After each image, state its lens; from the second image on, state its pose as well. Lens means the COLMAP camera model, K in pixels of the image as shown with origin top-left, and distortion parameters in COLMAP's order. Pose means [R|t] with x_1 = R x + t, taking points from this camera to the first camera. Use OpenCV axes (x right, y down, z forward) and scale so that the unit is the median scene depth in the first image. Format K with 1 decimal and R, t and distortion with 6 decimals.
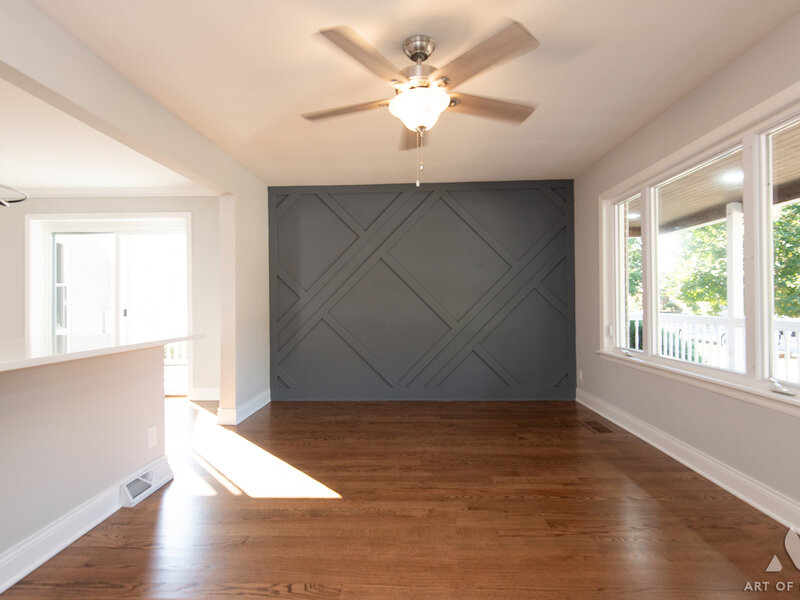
lens RADIAL K [[402.9, 0, 400.6], [0, 402.9, 301.9], [0, 0, 1]] dist [0.037976, -0.015974]
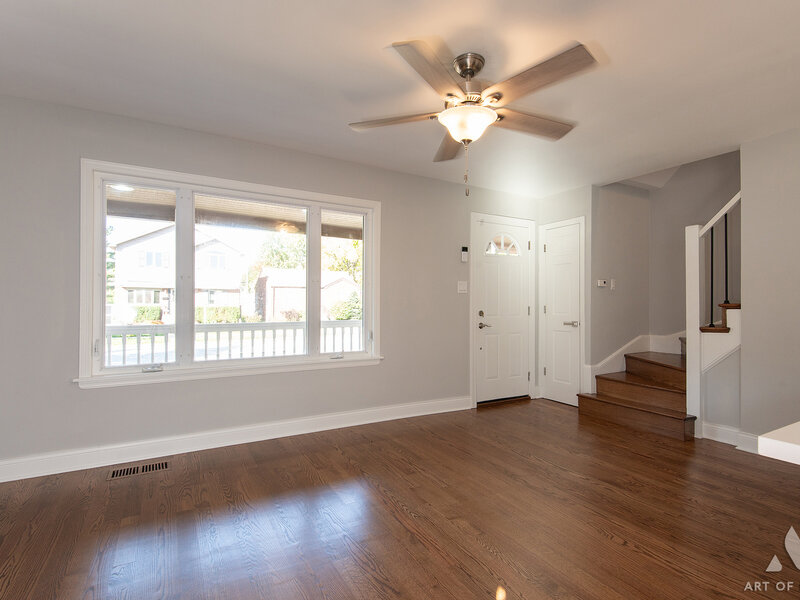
lens RADIAL K [[402.9, 0, 398.3], [0, 402.9, 305.0], [0, 0, 1]] dist [0.037976, -0.015974]
pose [[-0.525243, 0.006471, 0.850928, -0.632853], [-0.004523, 0.999936, -0.010396, 0.001753], [-0.850940, -0.009309, -0.525180, 1.461879]]
